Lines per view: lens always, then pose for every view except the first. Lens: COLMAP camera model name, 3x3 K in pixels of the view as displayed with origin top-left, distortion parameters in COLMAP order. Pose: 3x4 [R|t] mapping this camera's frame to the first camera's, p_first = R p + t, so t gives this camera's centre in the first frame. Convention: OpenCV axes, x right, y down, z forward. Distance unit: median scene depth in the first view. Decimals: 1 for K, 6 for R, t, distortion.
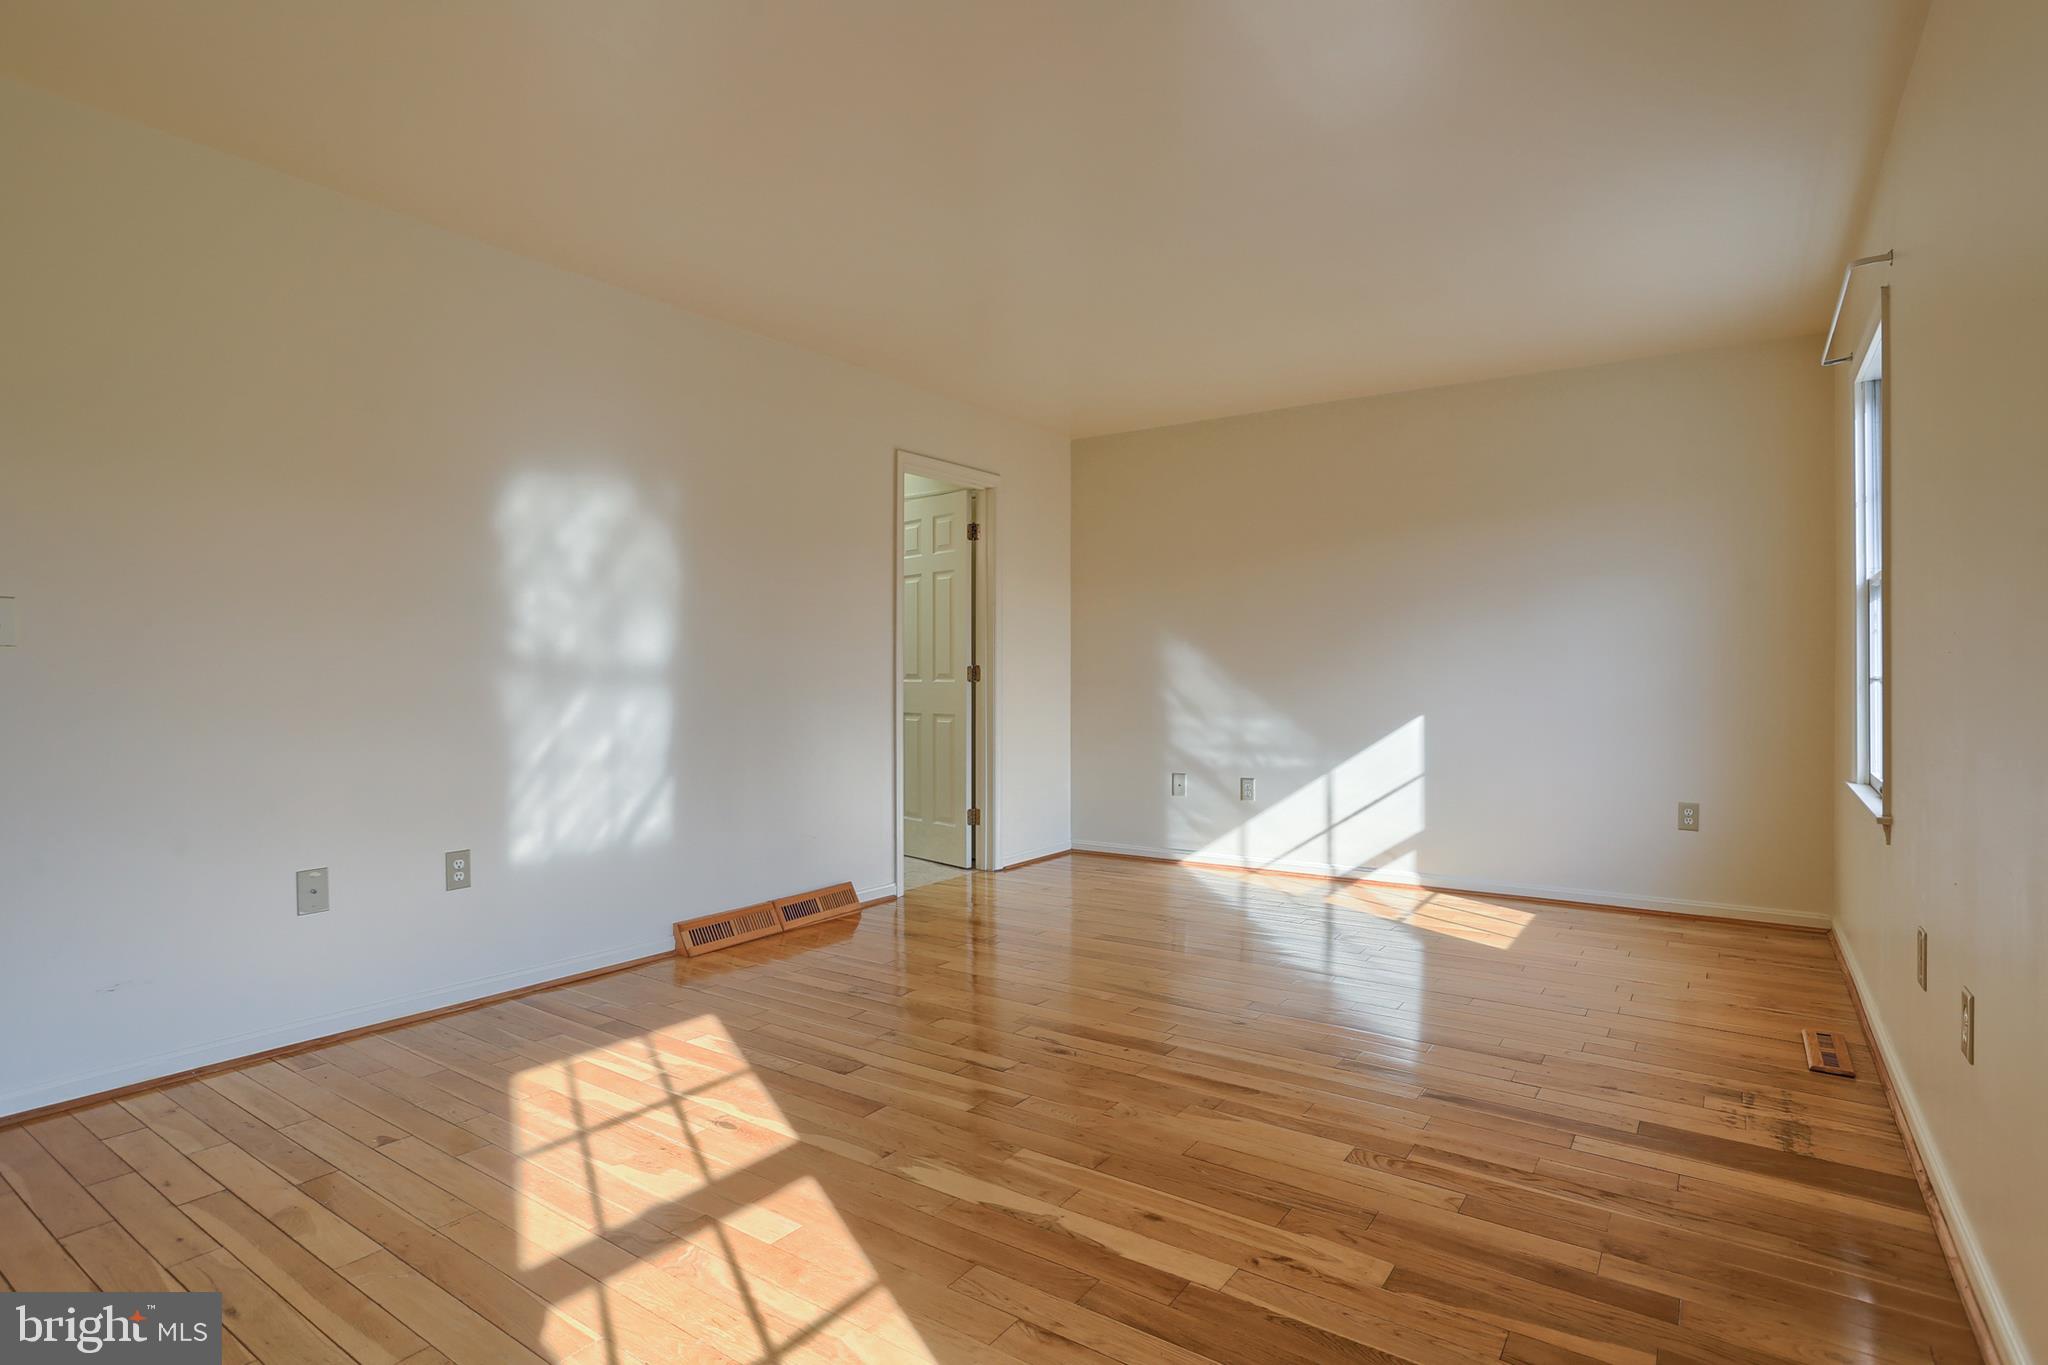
lens RADIAL K [[1036.7, 0, 1019.8], [0, 1036.7, 692.8], [0, 0, 1]] dist [-0.046822, -0.000046]
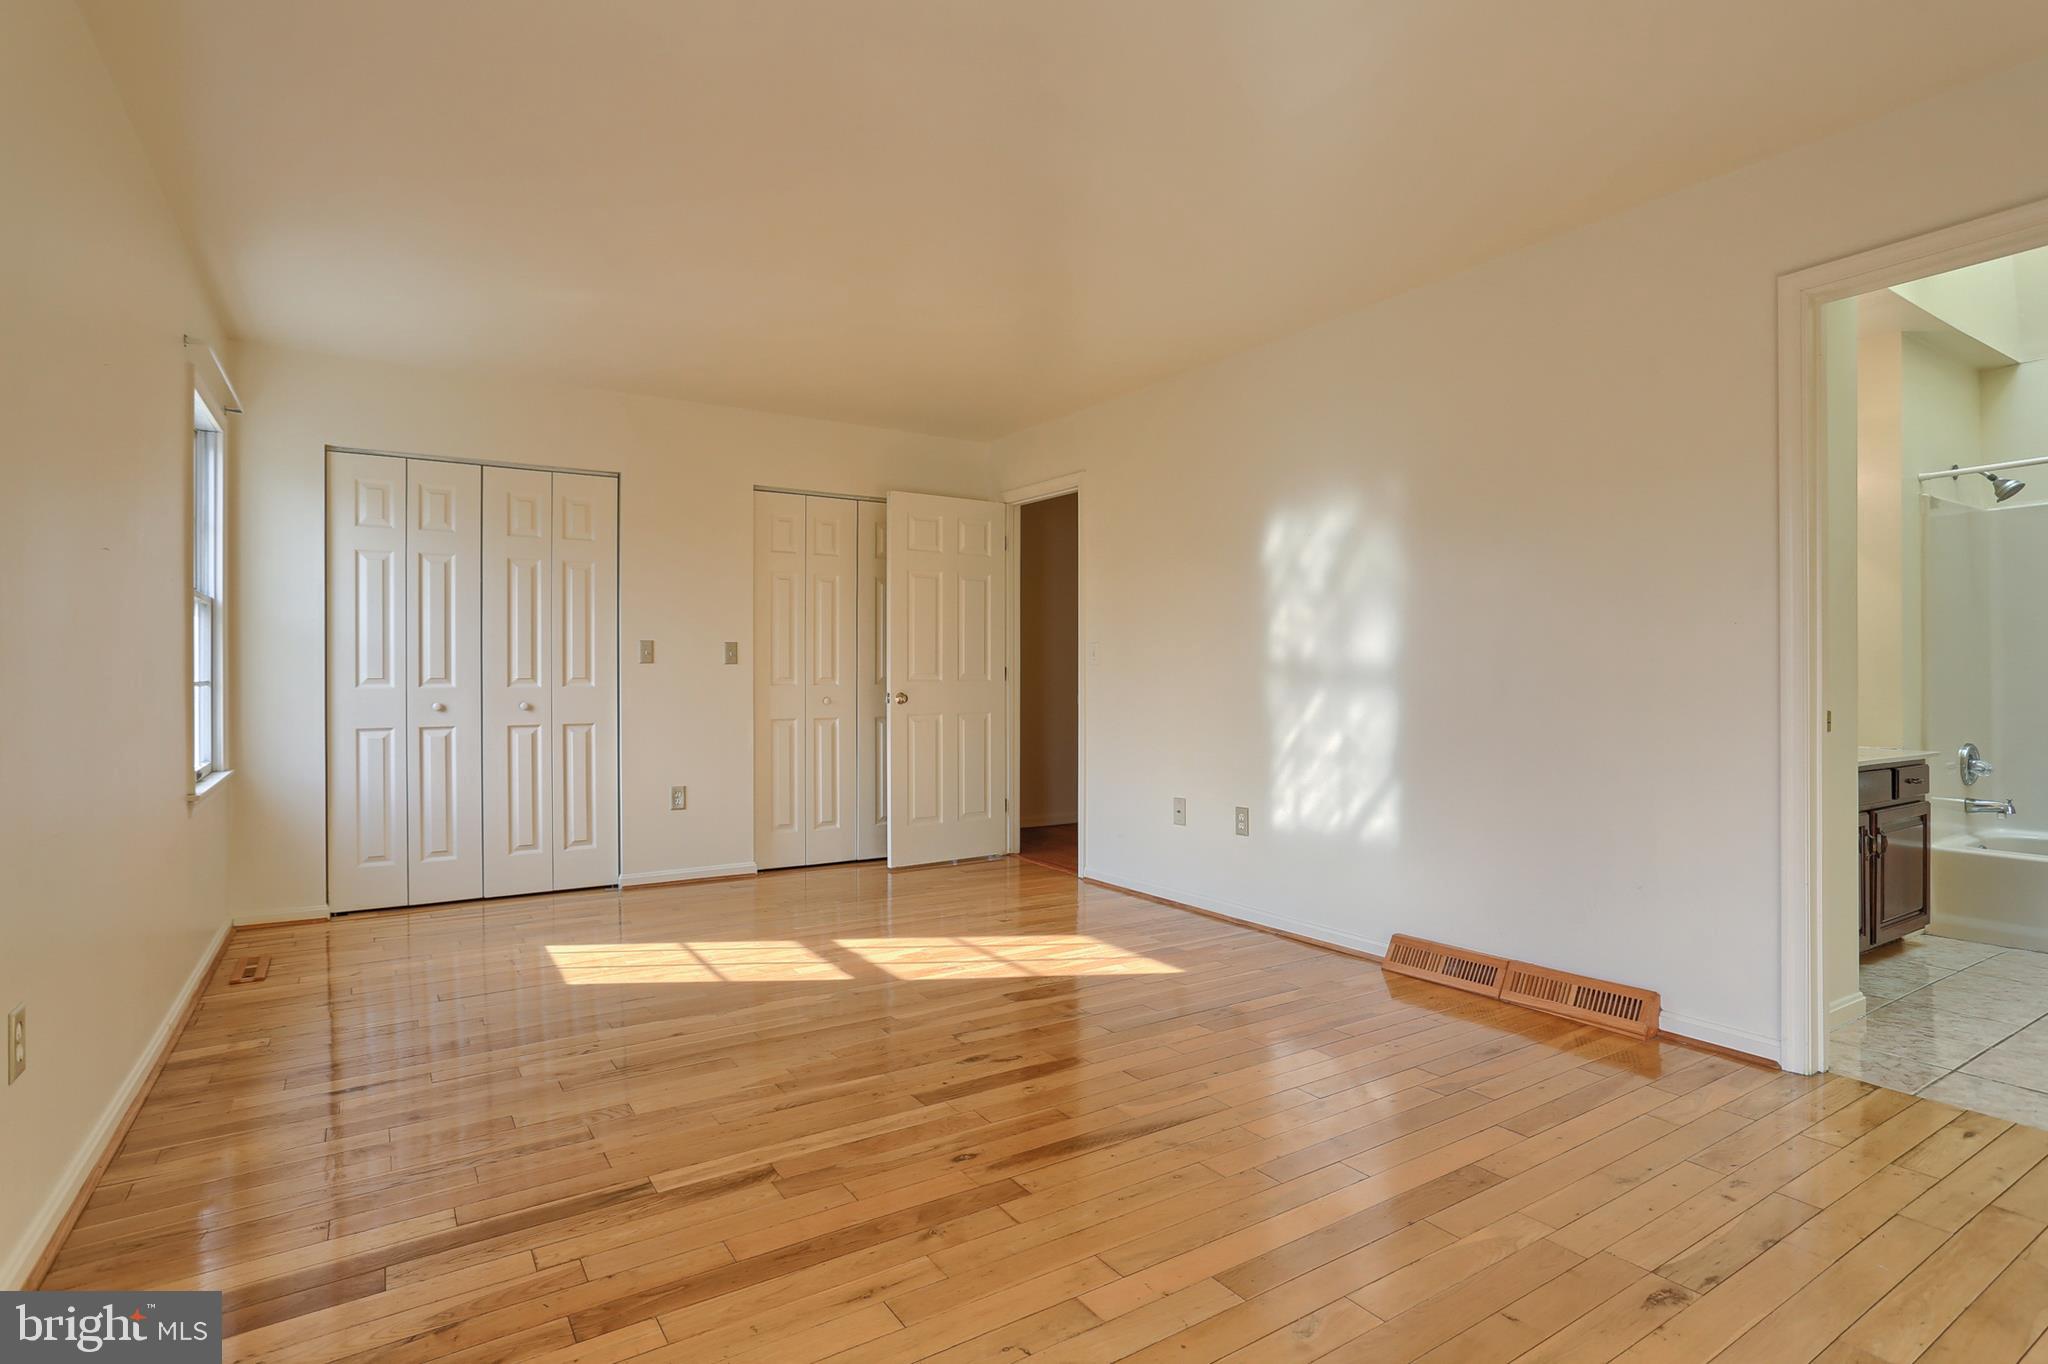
lens RADIAL K [[1035.5, 0, 1031.6], [0, 1035.5, 675.1], [0, 0, 1]] dist [-0.022842, 0.000318]
pose [[-0.380694, -0.003591, -0.924694, 0.771251], [-0.005587, 0.999983, -0.001584, -0.015716], [0.924684, 0.004563, -0.380707, 1.177308]]
